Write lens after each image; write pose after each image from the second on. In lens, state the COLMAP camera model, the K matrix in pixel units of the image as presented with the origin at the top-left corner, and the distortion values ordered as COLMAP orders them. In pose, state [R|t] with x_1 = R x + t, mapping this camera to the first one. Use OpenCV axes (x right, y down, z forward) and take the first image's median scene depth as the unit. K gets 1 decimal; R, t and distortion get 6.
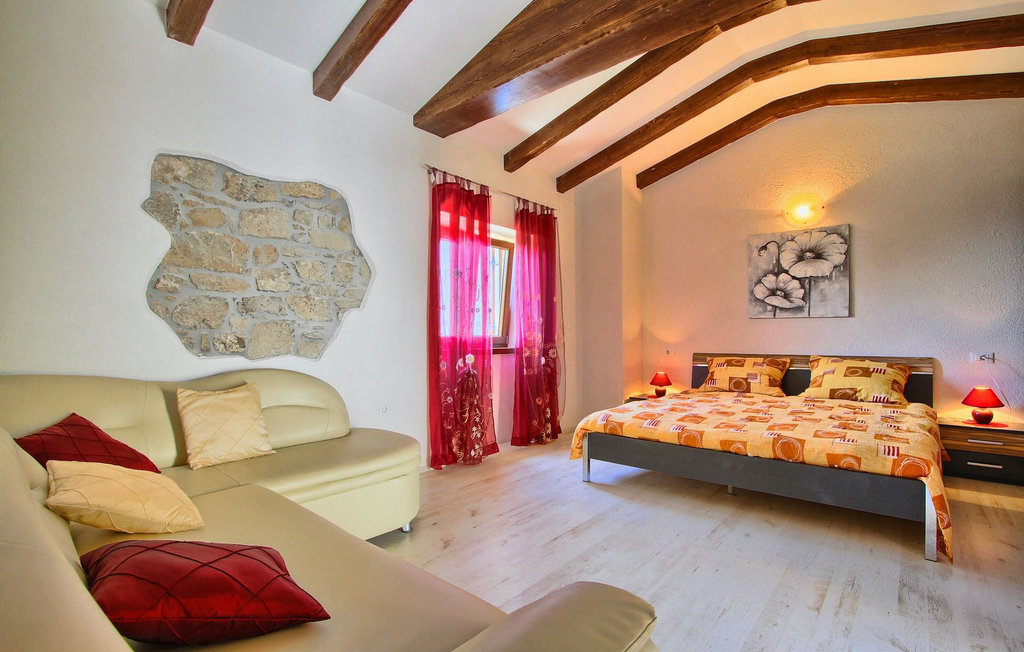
lens RADIAL K [[486.3, 0, 511.5], [0, 486.3, 325.9], [0, 0, 1]] dist [-0.004852, 0.000013]
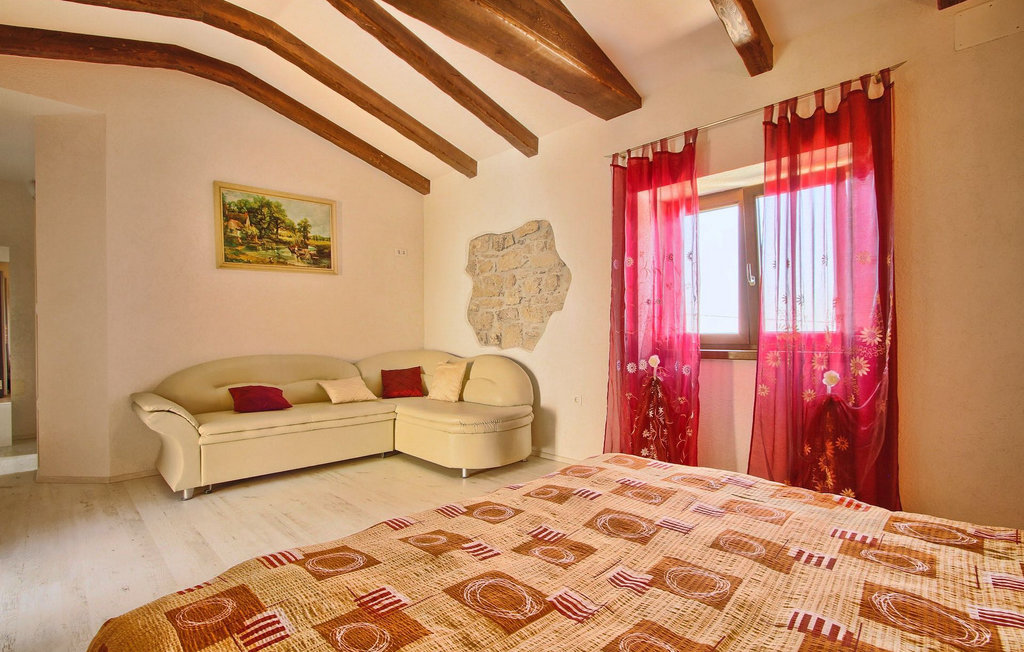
lens RADIAL K [[486.3, 0, 512.3], [0, 486.3, 333.8], [0, 0, 1]] dist [-0.004852, 0.000013]
pose [[-0.074499, 0.001071, -0.997221, 0.953181], [0.033216, 0.999447, -0.001408, 0.020262], [0.996668, -0.033228, -0.074493, 1.032483]]
